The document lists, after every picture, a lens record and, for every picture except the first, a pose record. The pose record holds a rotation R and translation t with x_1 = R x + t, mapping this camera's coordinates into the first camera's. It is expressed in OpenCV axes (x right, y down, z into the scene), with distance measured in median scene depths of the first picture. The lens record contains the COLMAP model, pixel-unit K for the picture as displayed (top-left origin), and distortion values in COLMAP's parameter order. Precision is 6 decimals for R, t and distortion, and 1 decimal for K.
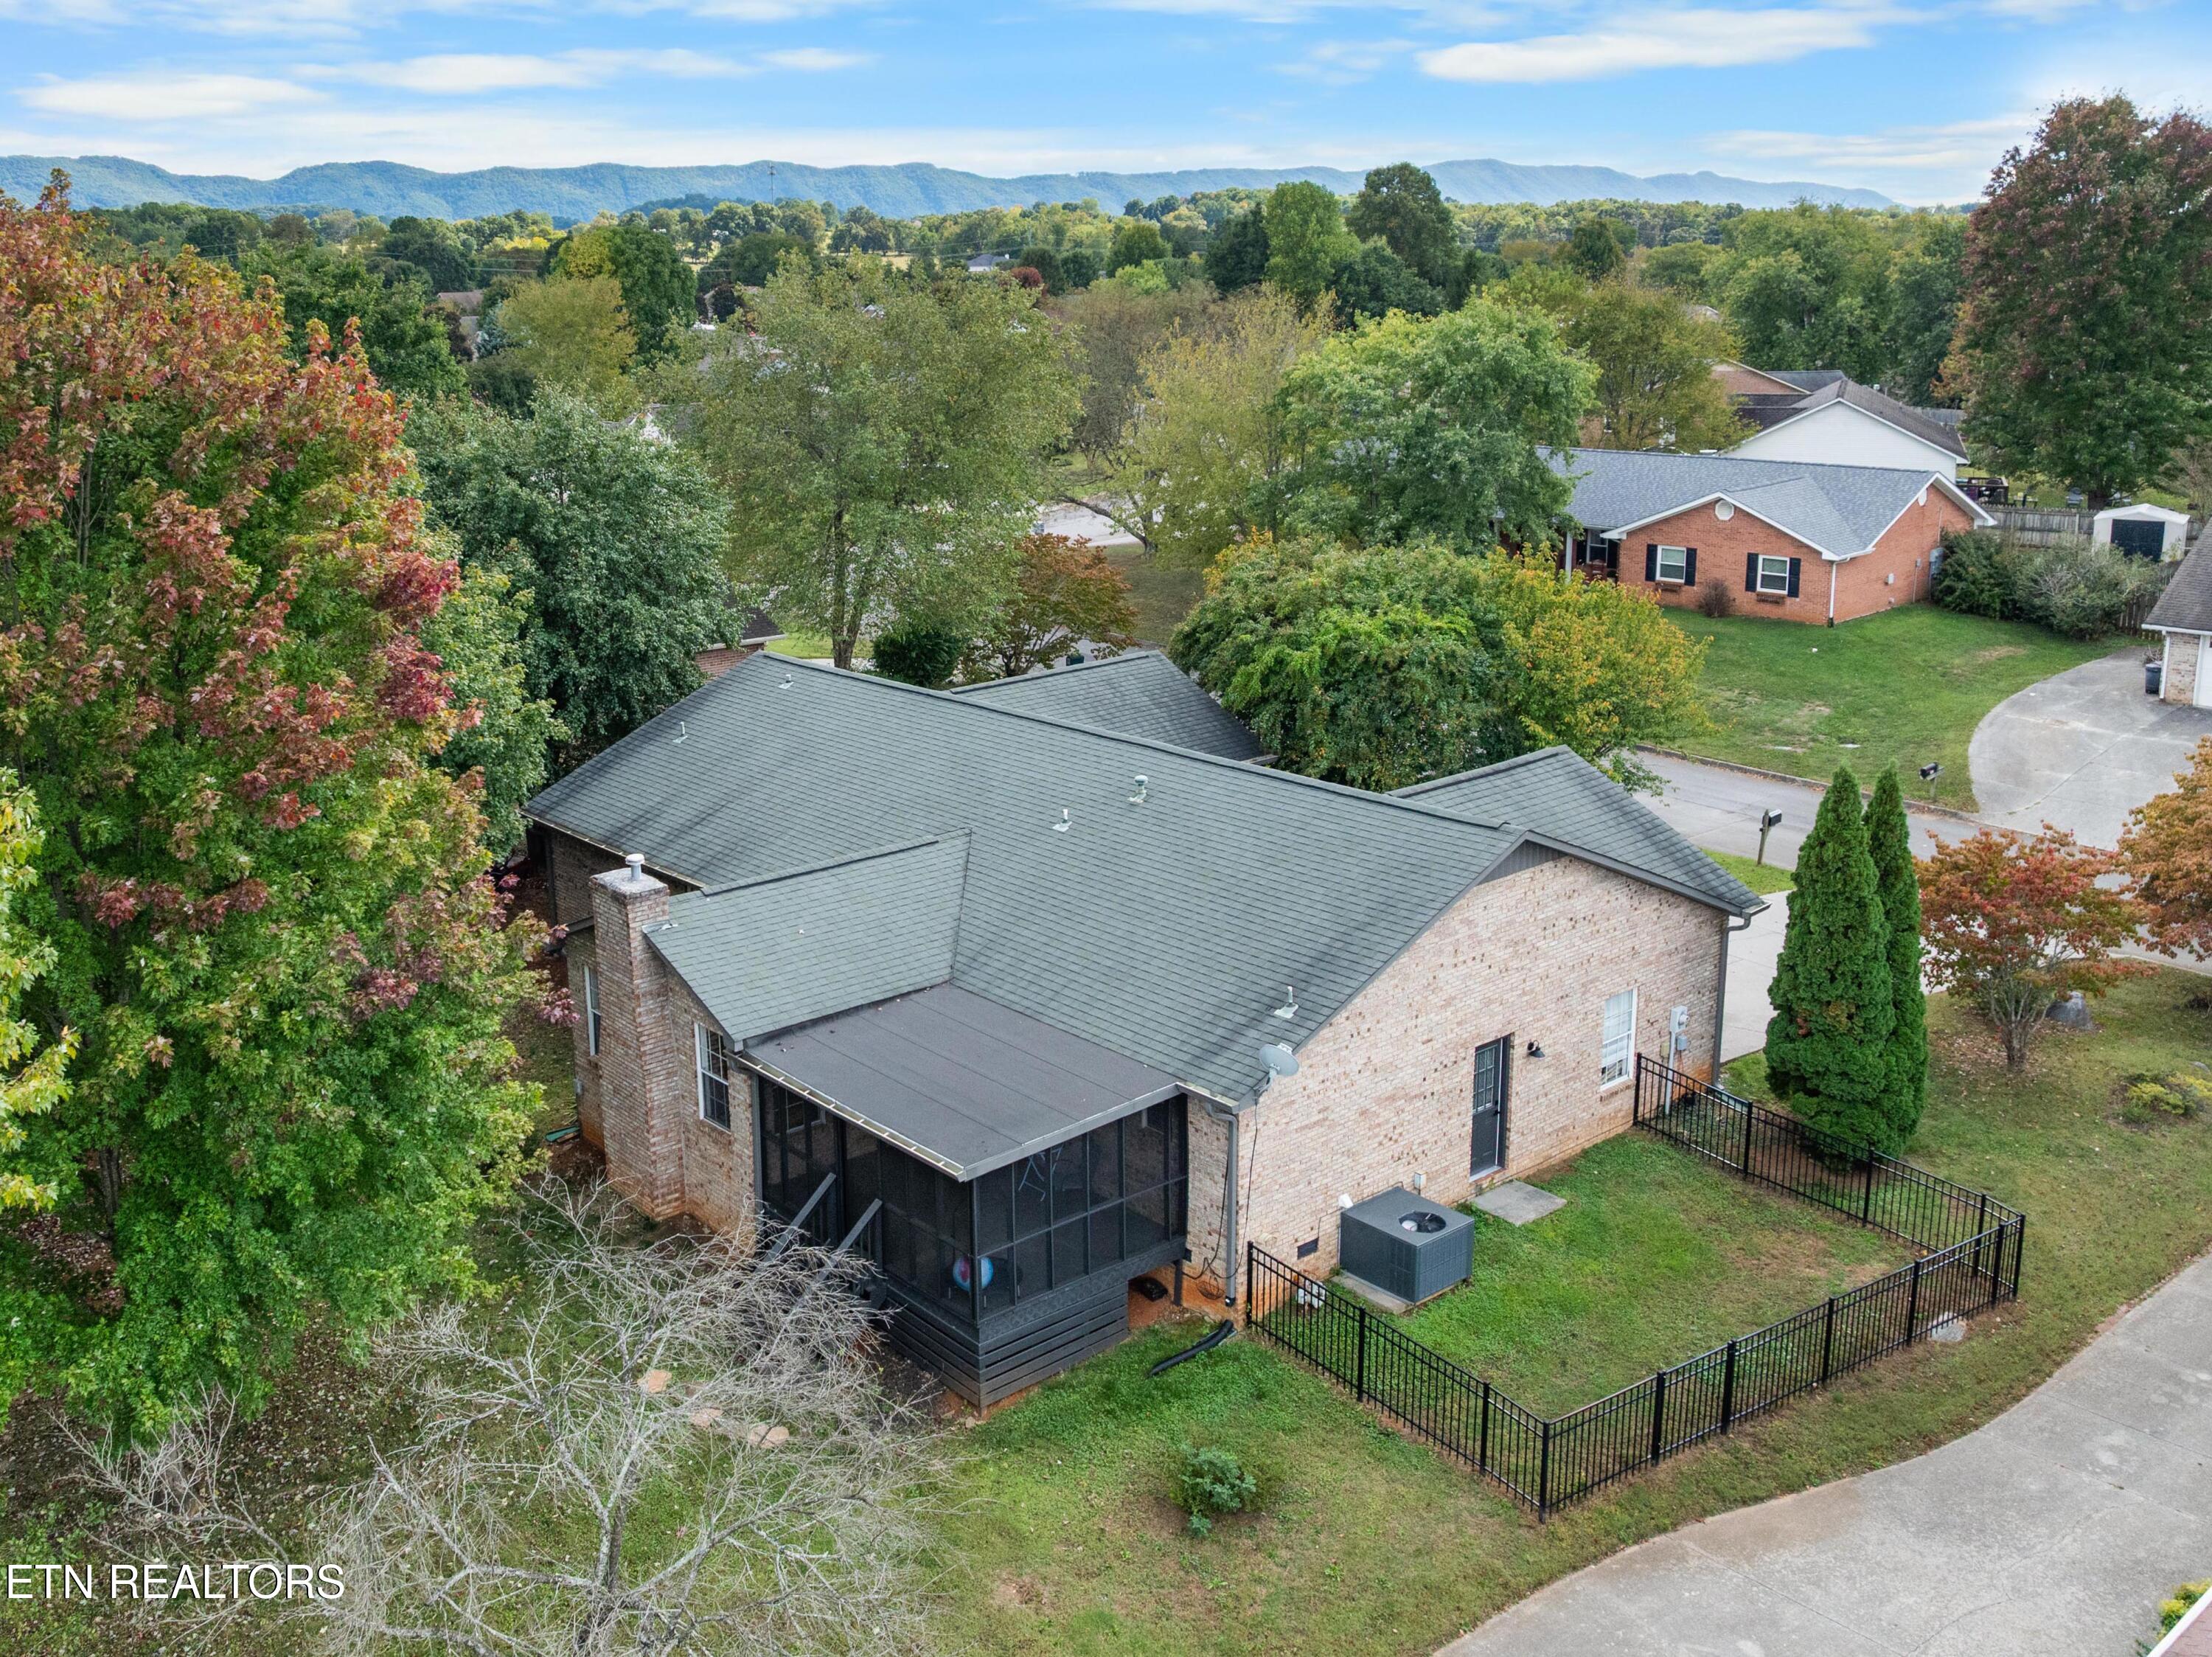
lens RADIAL K [[1899.7, 0, 1106.0], [0, 1899.7, 828.5], [0, 0, 1]] dist [-0.007666, -0.101347]
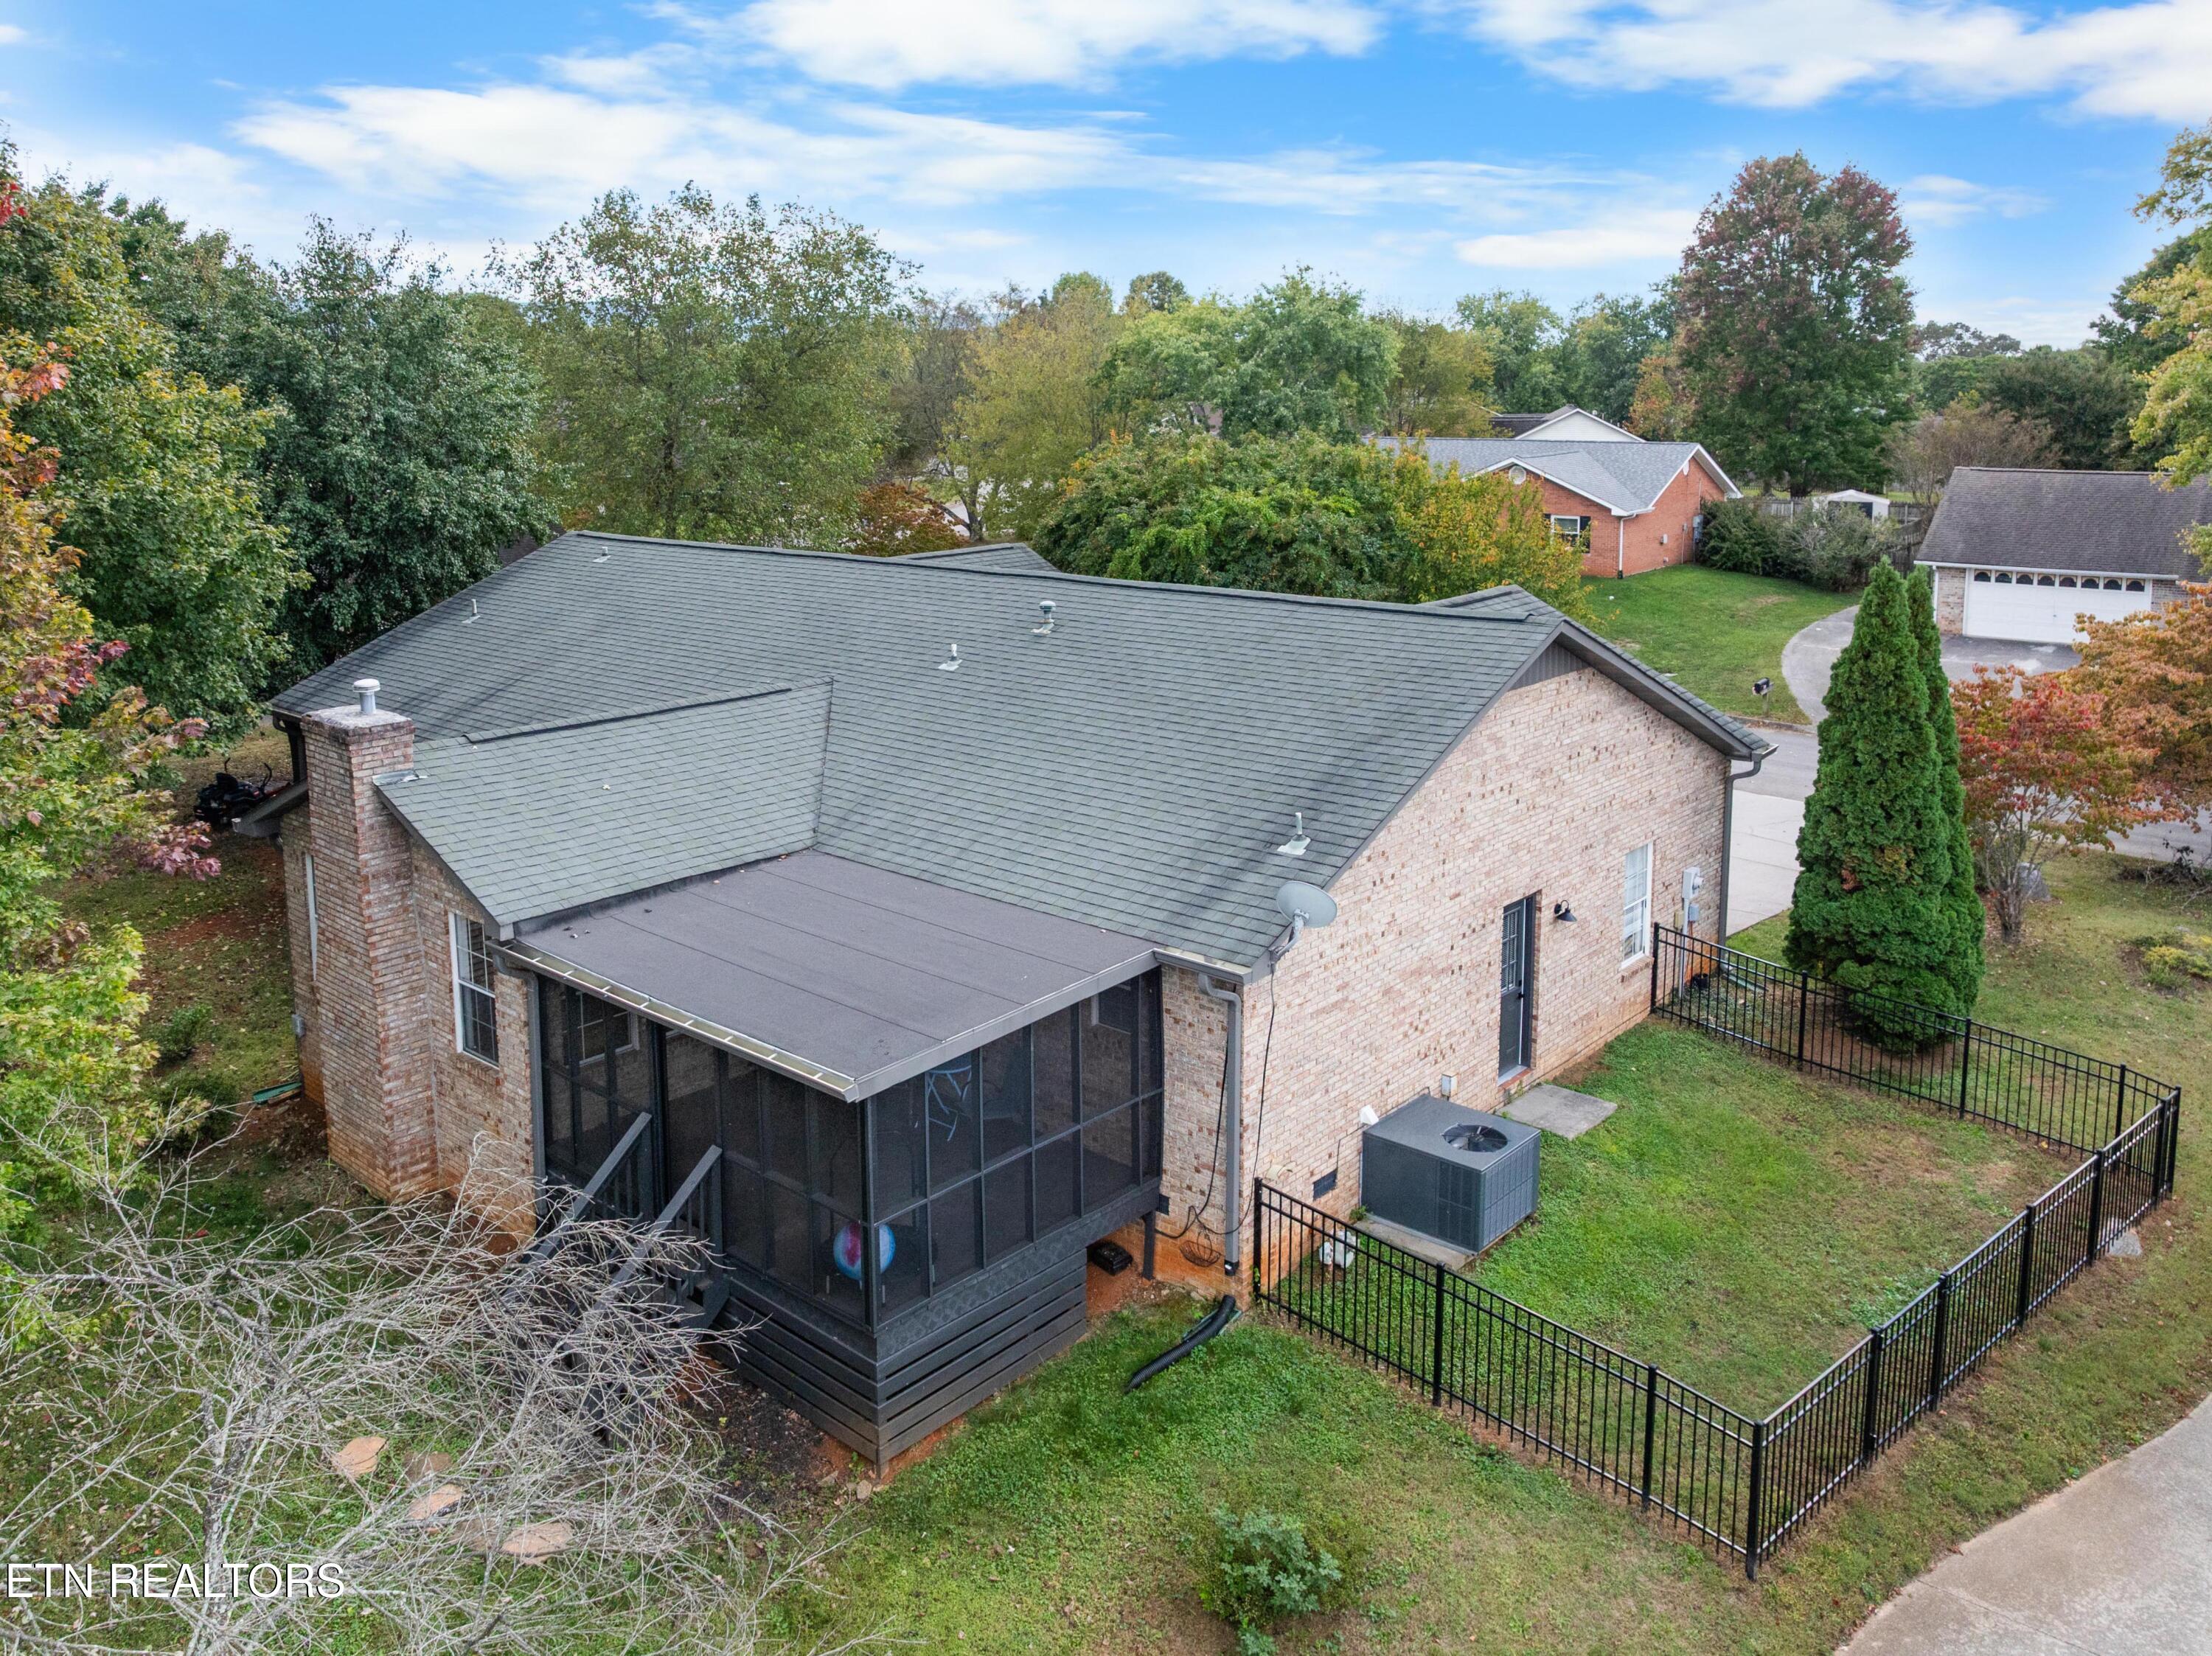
lens RADIAL K [[1659.2, 0, 1153.6], [0, 1659.2, 641.0], [0, 0, 1]] dist [-0.007706, -0.026986]
pose [[0.989809, -0.016380, 0.141459, -0.042192], [0.032622, 0.993028, -0.113271, 0.080779], [-0.138617, 0.116731, 0.983443, 0.345836]]
